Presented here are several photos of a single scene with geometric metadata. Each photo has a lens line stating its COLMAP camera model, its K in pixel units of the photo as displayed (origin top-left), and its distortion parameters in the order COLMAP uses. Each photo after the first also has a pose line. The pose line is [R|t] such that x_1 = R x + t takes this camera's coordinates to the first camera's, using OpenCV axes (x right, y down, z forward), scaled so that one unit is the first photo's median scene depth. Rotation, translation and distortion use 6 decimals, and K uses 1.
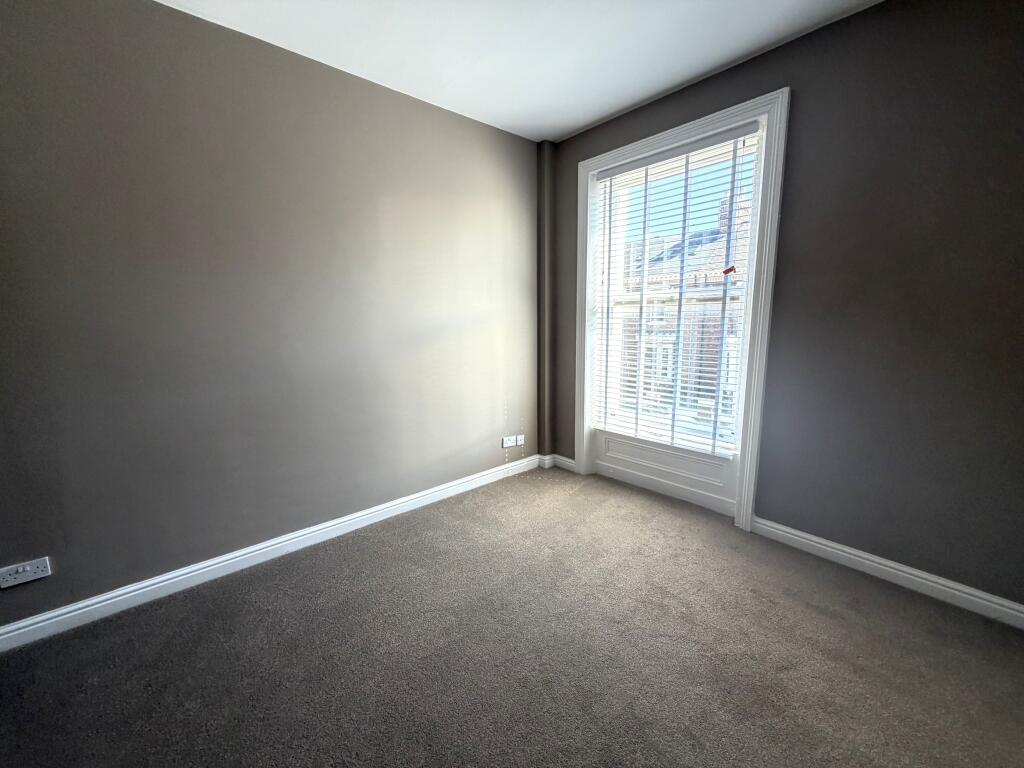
lens RADIAL K [[406.4, 0, 507.8], [0, 406.4, 383.0], [0, 0, 1]] dist [-0.001281, -0.000345]
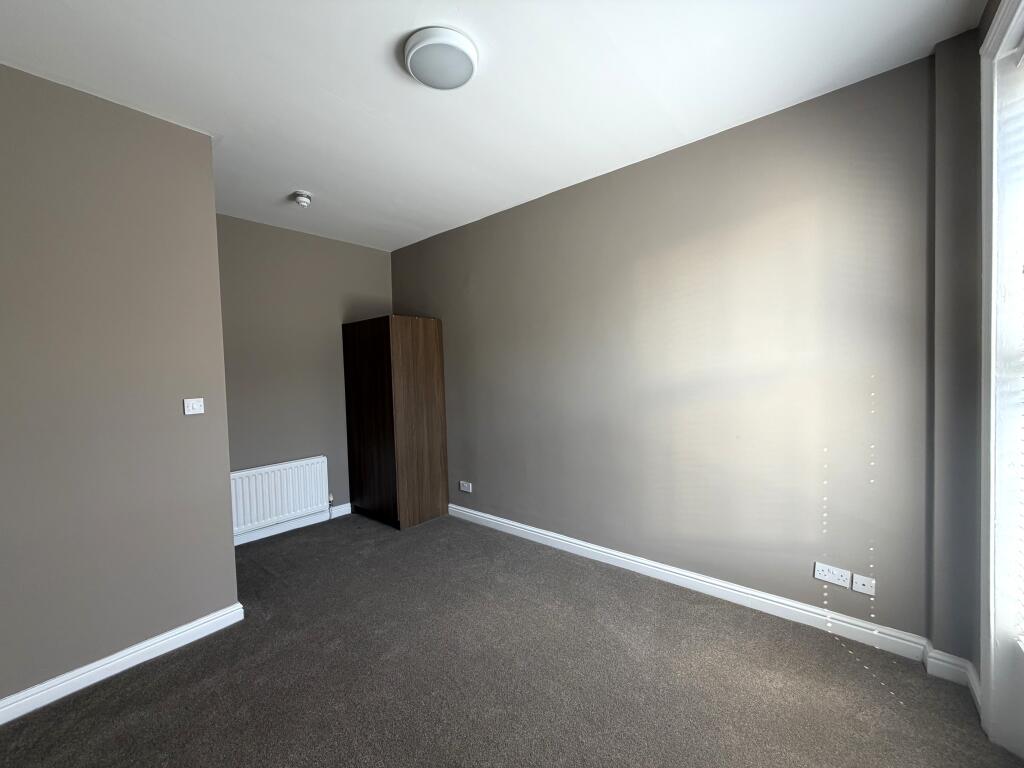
lens RADIAL K [[406.4, 0, 507.8], [0, 406.4, 383.0], [0, 0, 1]] dist [-0.001281, -0.000345]
pose [[0.164556, 0.040086, -0.985553, 0.604078], [-0.137081, 0.990407, 0.017395, -0.098050], [0.976796, 0.132238, 0.168472, 0.462882]]
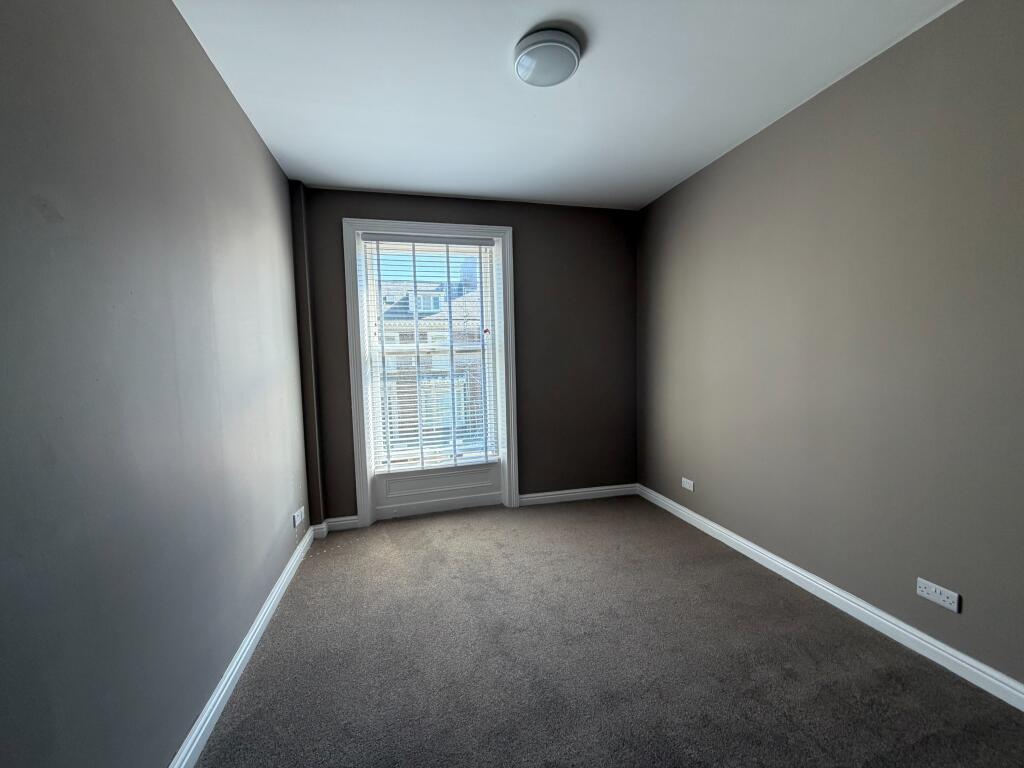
lens RADIAL K [[406.4, 0, 507.8], [0, 406.4, 383.0], [0, 0, 1]] dist [-0.001281, -0.000345]
pose [[0.454906, -0.054545, 0.888868, -0.608225], [0.166595, 0.985714, -0.024772, -0.039095], [-0.874818, 0.159350, 0.457494, 0.248963]]
